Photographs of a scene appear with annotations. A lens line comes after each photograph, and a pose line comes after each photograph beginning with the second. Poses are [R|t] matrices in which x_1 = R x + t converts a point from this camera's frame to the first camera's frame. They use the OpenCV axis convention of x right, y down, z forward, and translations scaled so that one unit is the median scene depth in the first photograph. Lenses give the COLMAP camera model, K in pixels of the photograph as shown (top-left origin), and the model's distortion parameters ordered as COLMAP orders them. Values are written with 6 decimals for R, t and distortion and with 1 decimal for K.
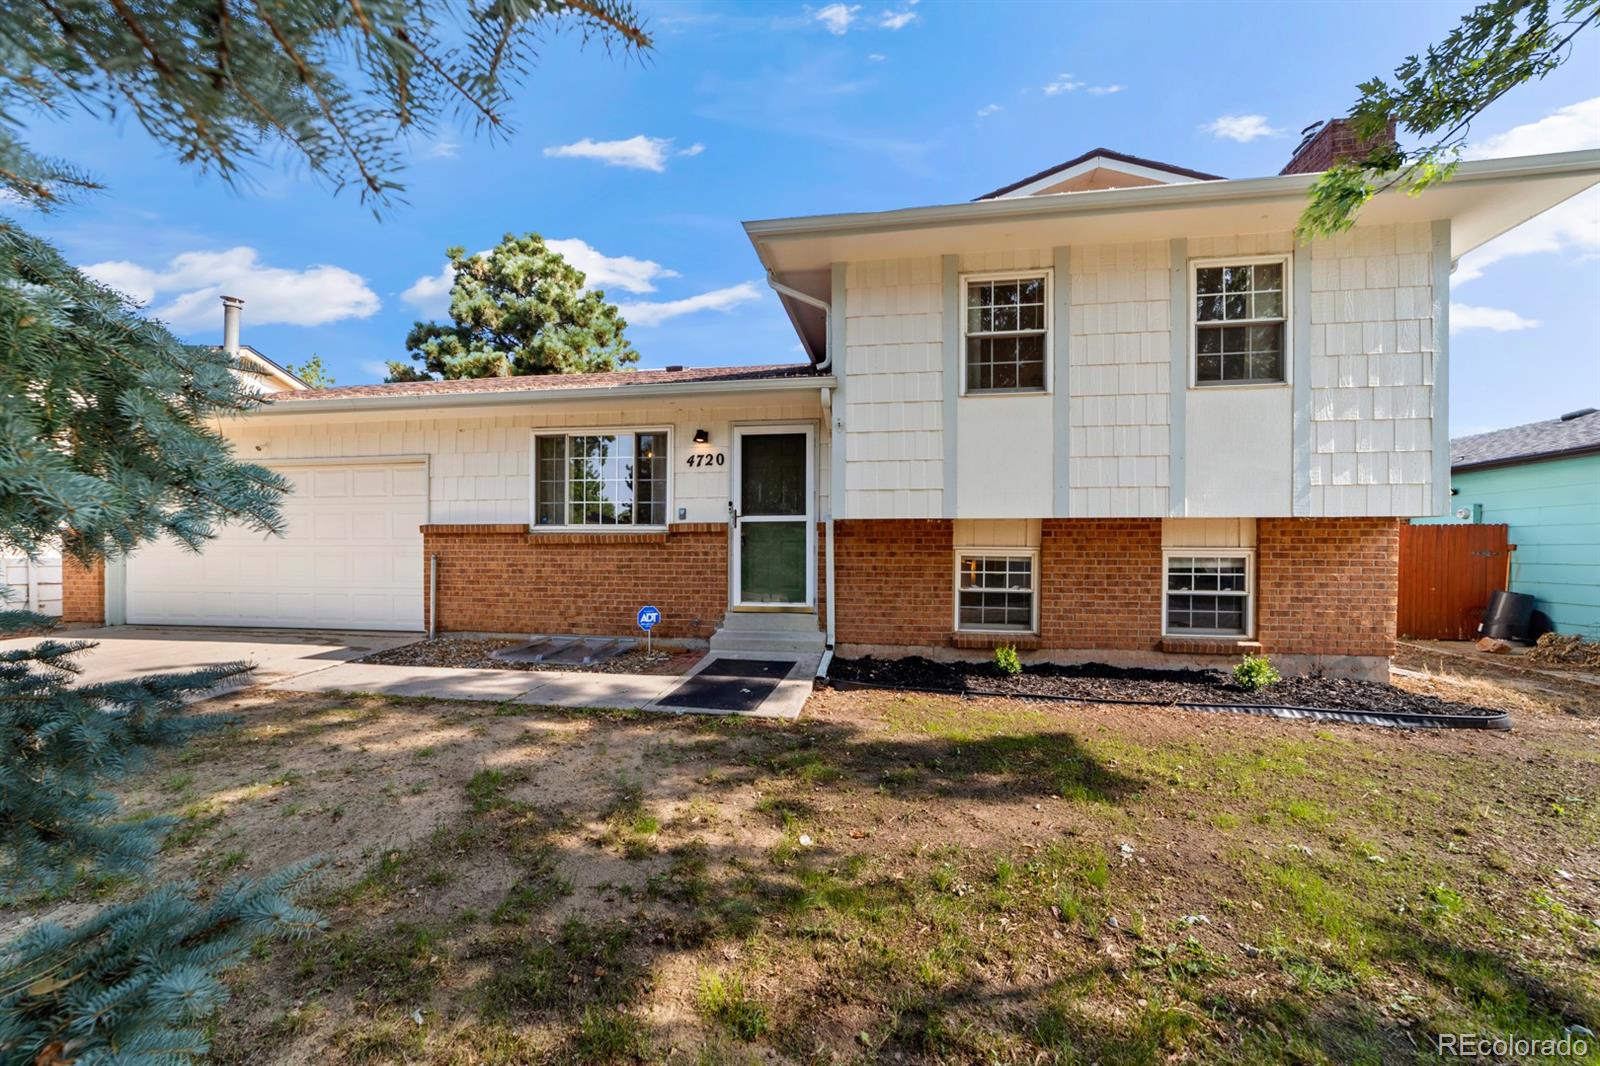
lens RADIAL K [[627.6, 0, 797.7], [0, 627.6, 547.9], [0, 0, 1]] dist [-0.012768, 0.000167]
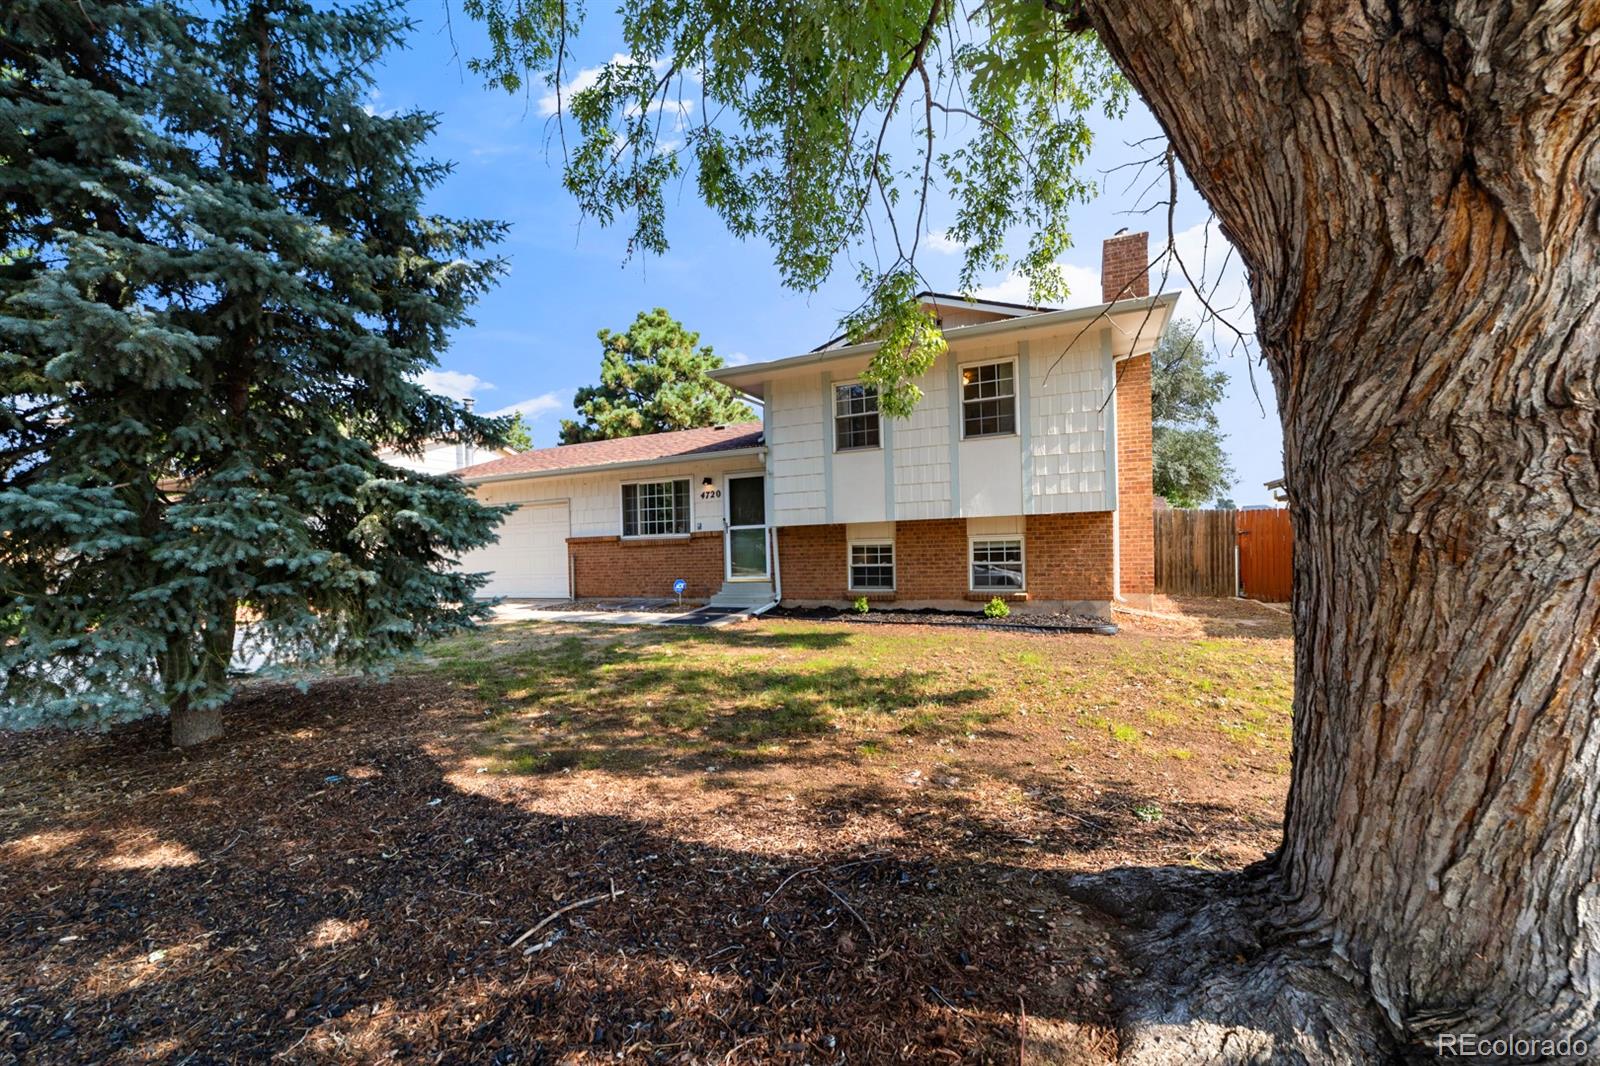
lens RADIAL K [[619.0, 0, 799.5], [0, 619.0, 539.5], [0, 0, 1]] dist [-0.012545, 0.000198]
pose [[0.970994, -0.036177, -0.236351, 0.491433], [0.033988, 0.999333, -0.013330, 0.013962], [0.236676, 0.004910, 0.971576, -0.594967]]
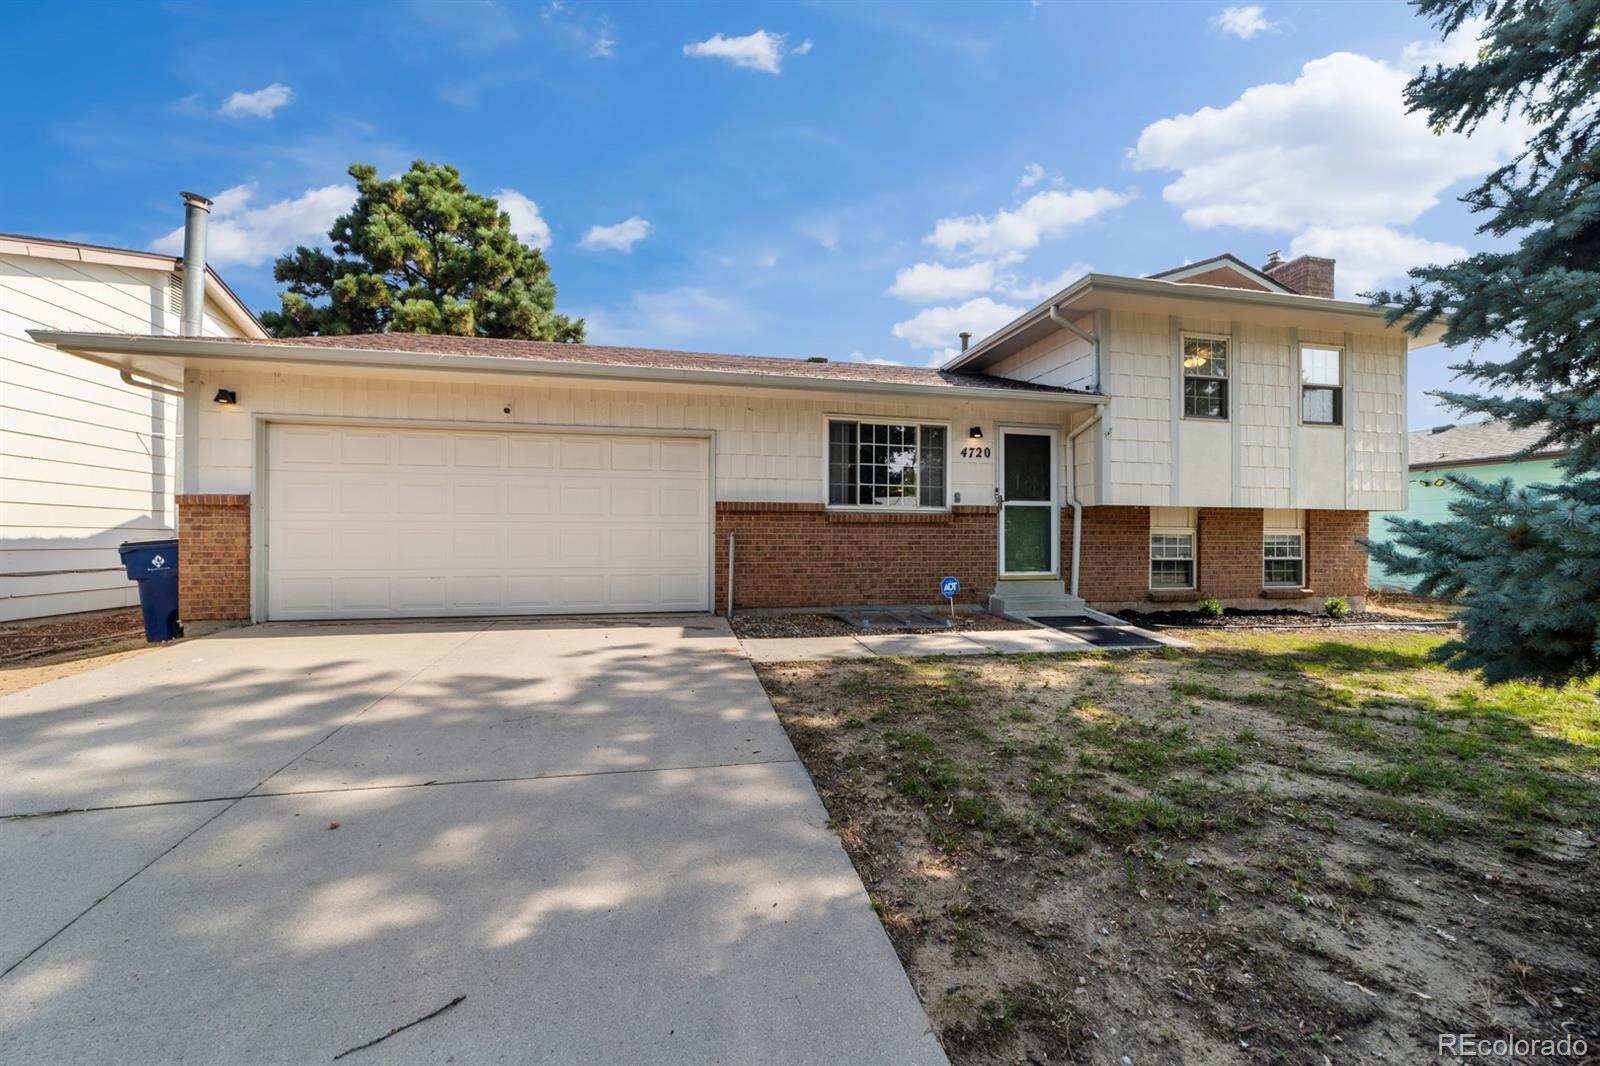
lens RADIAL K [[625.3, 0, 827.2], [0, 625.3, 531.5], [0, 0, 1]] dist [-0.012417, 0.000145]
pose [[0.924483, 0.004257, 0.381199, -0.862589], [-0.002772, 0.999986, -0.004444, 0.014816], [-0.381213, 0.003052, 0.924482, 0.020625]]
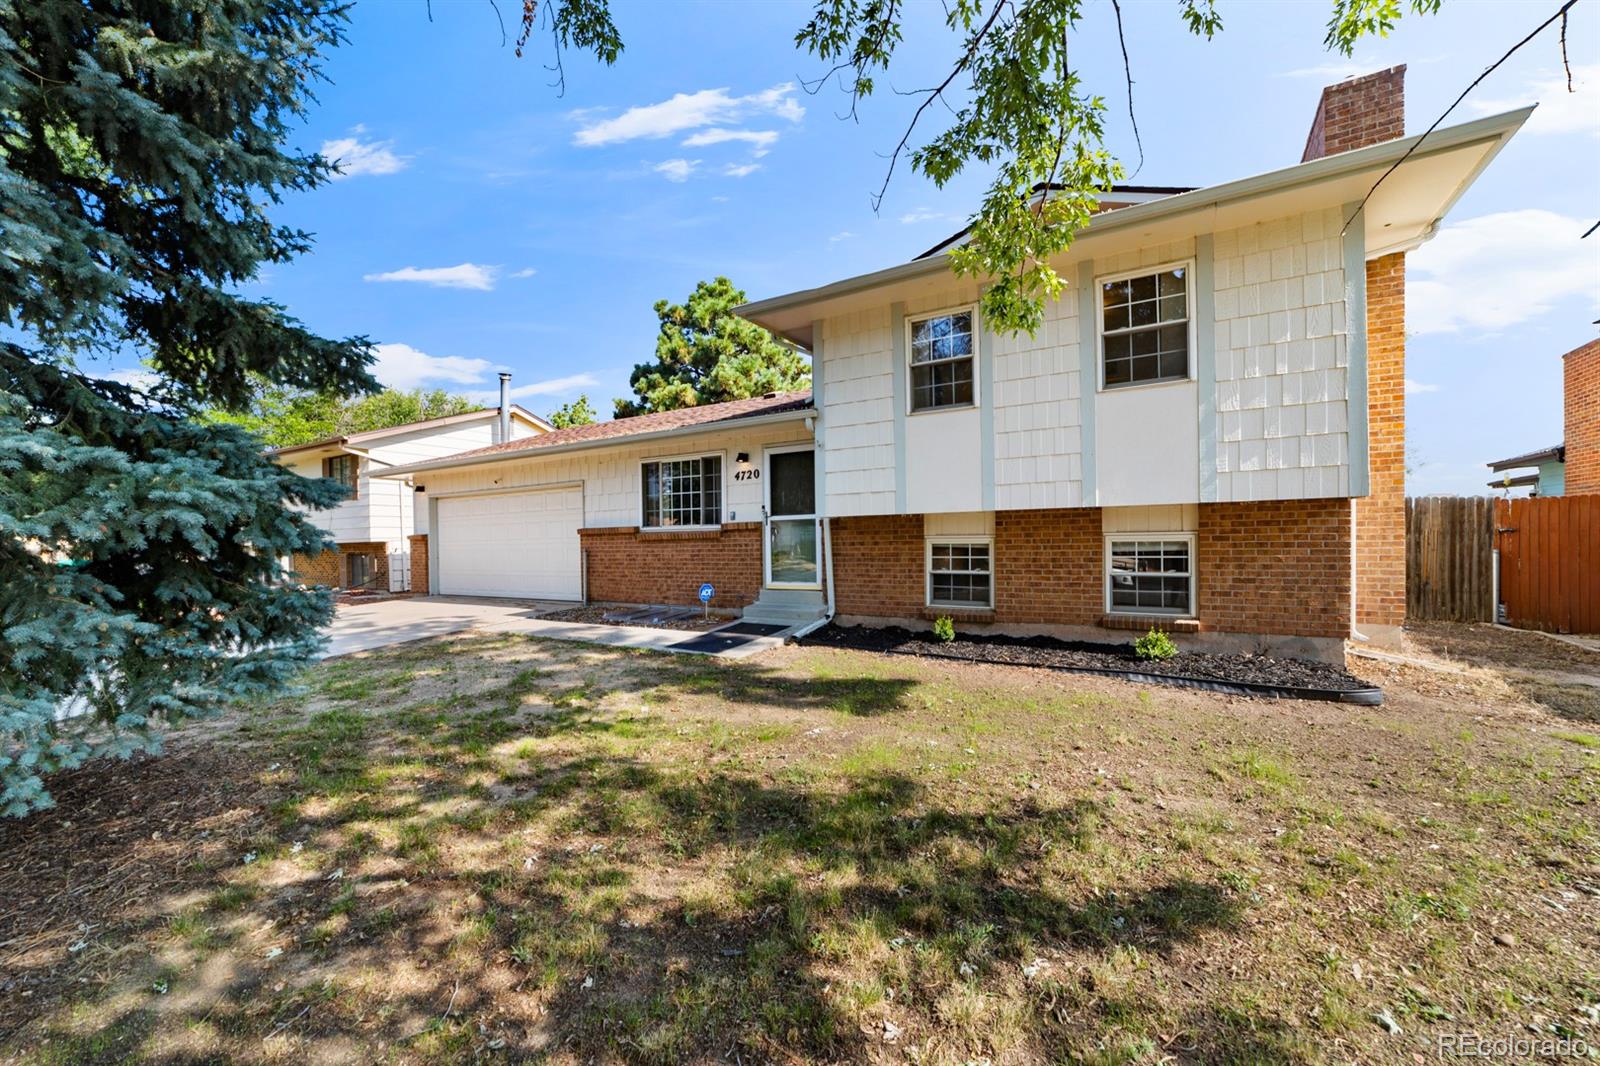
lens RADIAL K [[623.5, 0, 800.0], [0, 623.5, 533.0], [0, 0, 1]] dist [-0.012395, 0.000082]
pose [[0.934646, -0.023302, -0.354814, 0.430180], [0.021432, 0.999728, -0.009201, -0.002127], [0.354932, 0.000995, 0.934892, -0.198969]]
